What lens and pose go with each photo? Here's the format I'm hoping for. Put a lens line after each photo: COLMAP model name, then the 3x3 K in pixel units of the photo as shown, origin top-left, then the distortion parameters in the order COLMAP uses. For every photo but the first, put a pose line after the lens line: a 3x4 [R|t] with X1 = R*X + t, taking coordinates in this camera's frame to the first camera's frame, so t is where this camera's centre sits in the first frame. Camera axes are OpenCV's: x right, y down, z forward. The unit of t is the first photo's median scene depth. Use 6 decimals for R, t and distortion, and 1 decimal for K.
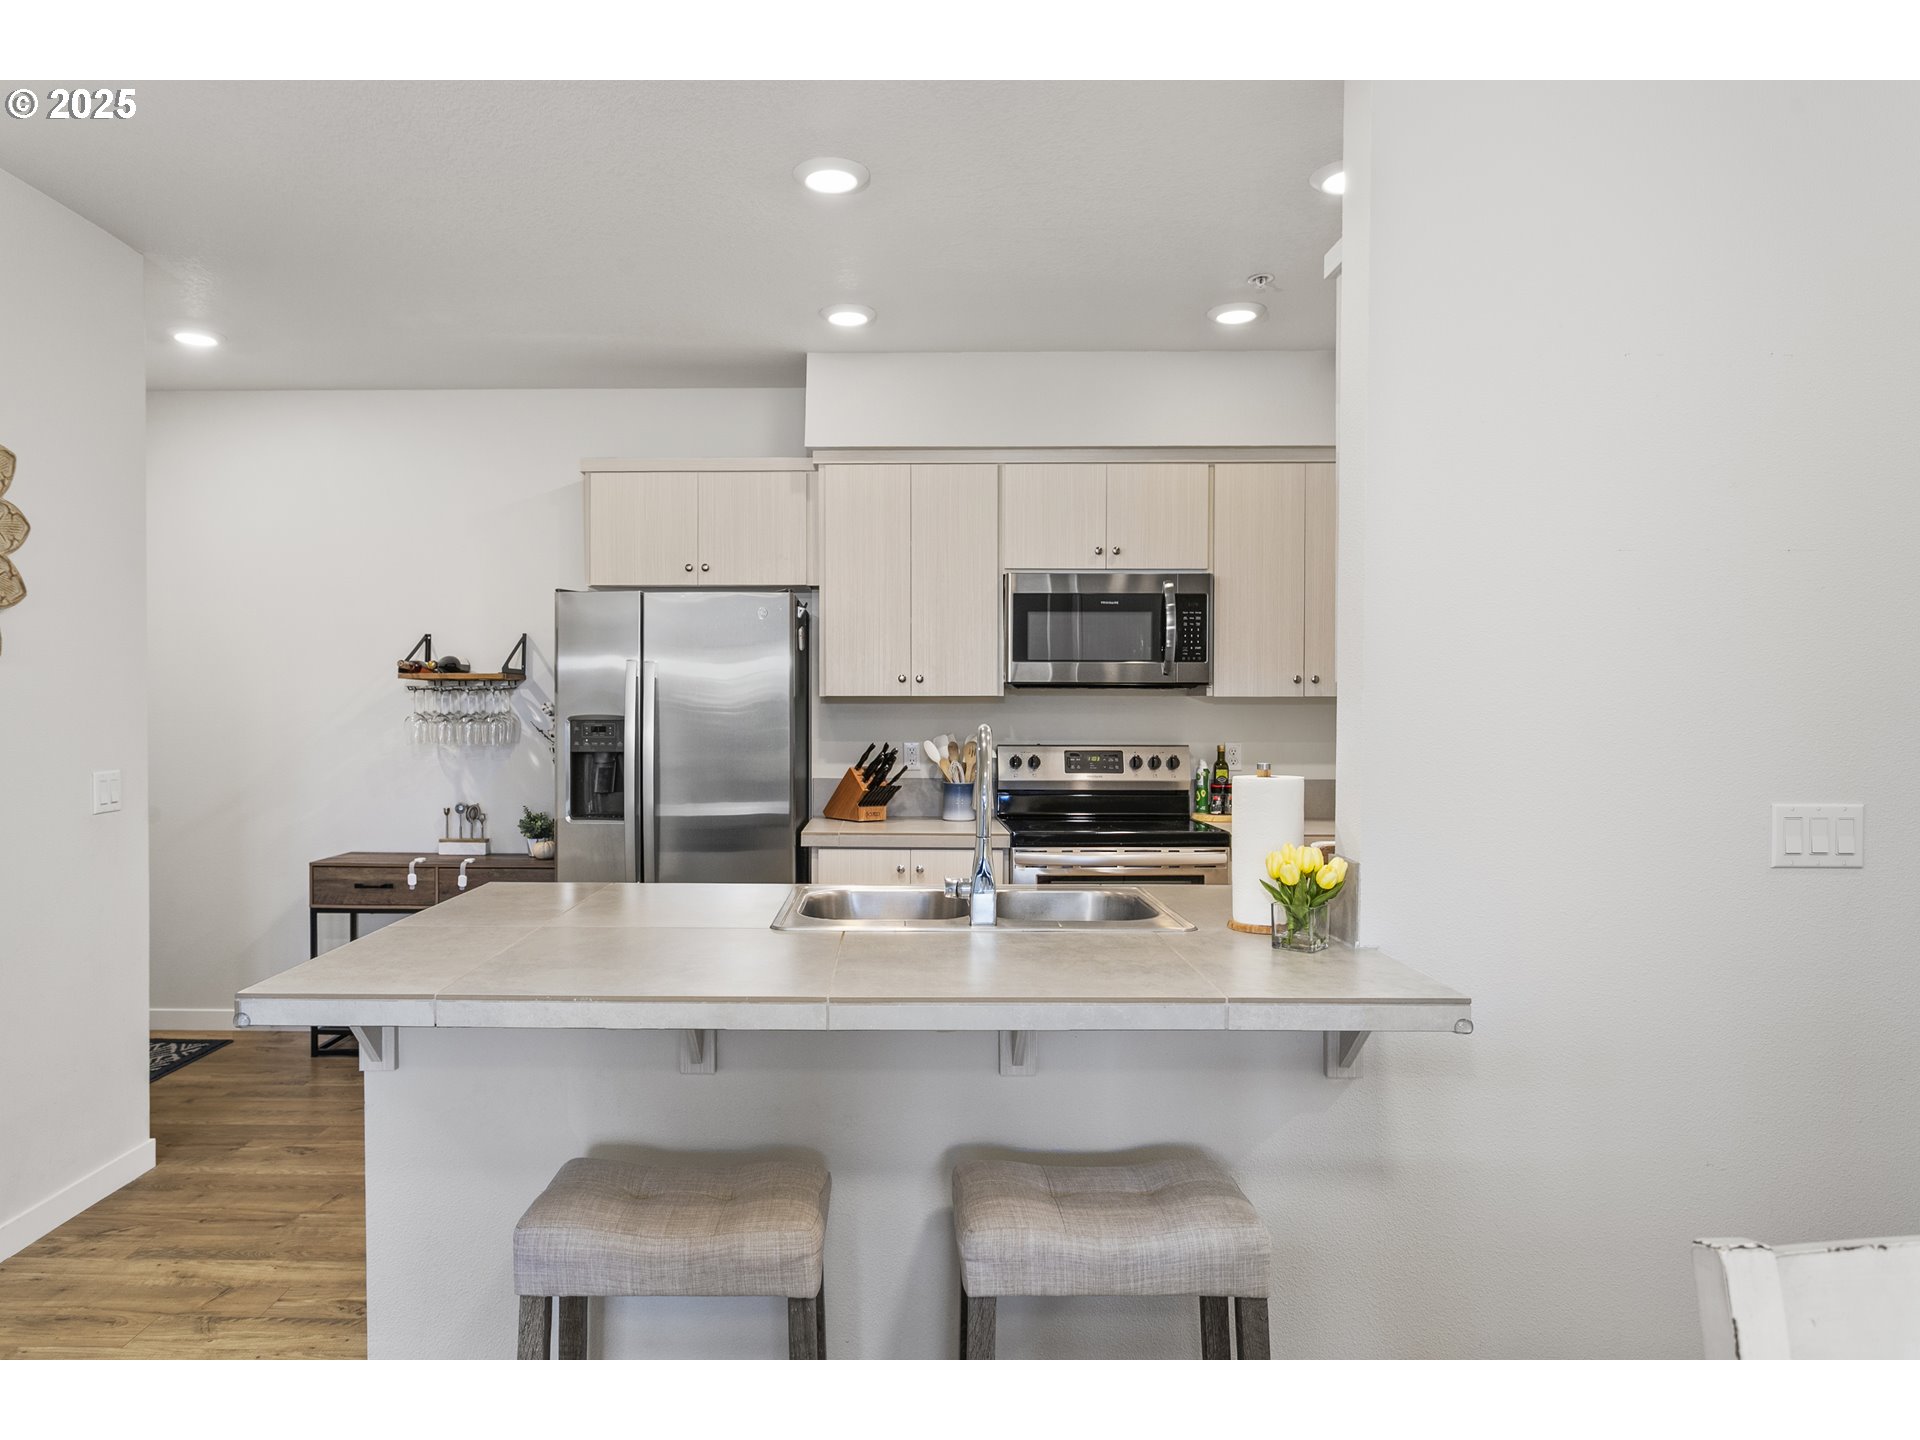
lens RADIAL K [[1177.9, 0, 872.3], [0, 1177.9, 724.7], [0, 0, 1]] dist [-0.003006, 0.000093]
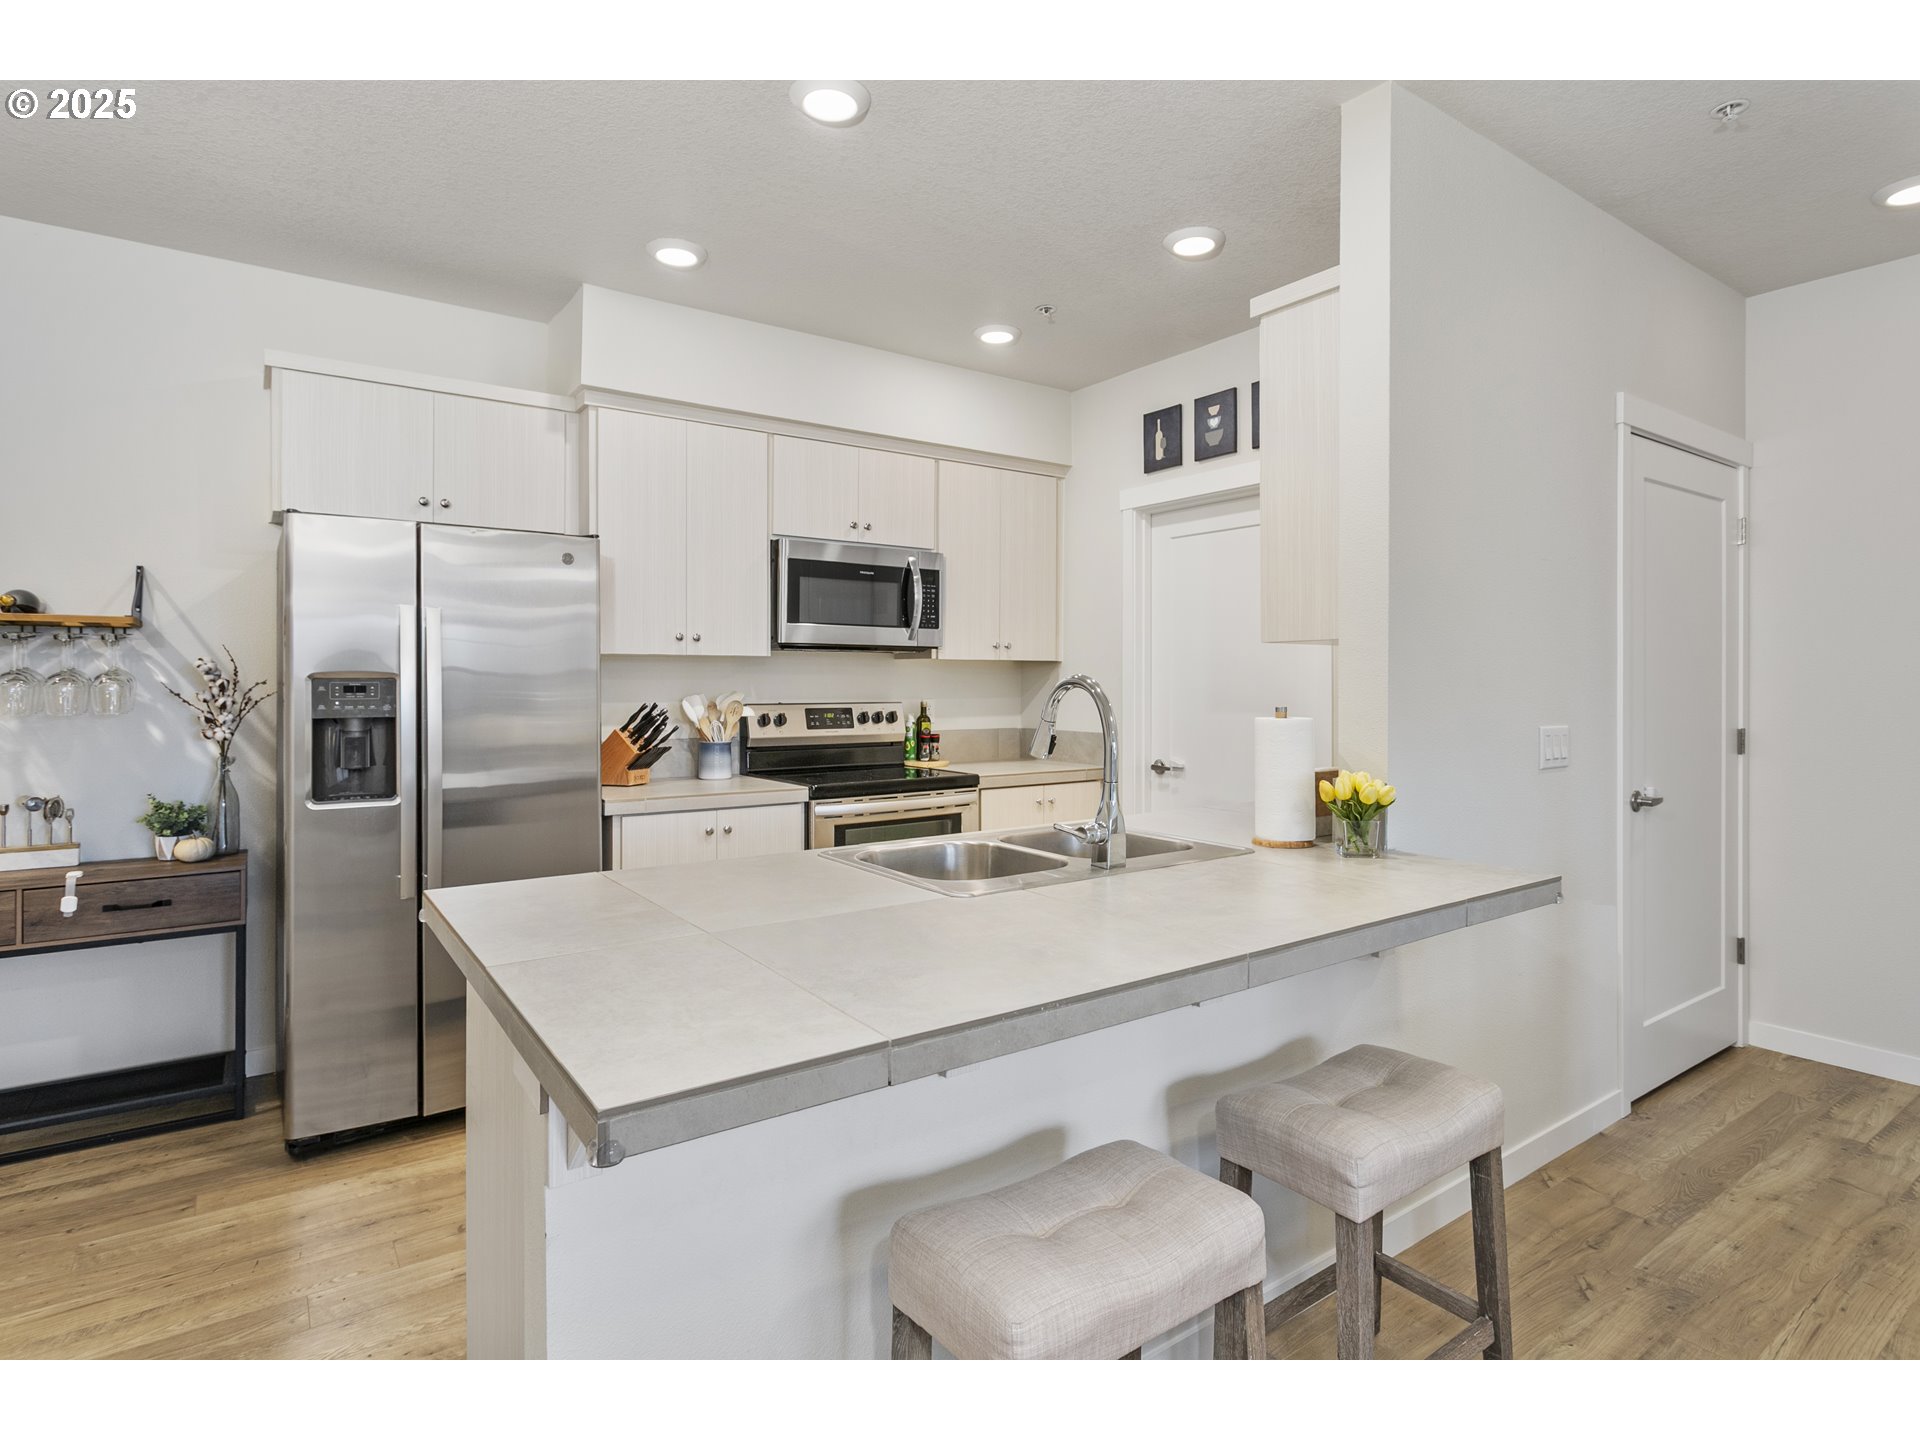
lens RADIAL K [[998.3, 0, 941.1], [0, 998.3, 677.7], [0, 0, 1]] dist [-0.010196, 0.009078]
pose [[0.805292, 0.001973, 0.592876, -0.289685], [0.007335, 0.999885, -0.013291, 0.007352], [-0.592834, 0.015052, 0.805184, 0.202530]]
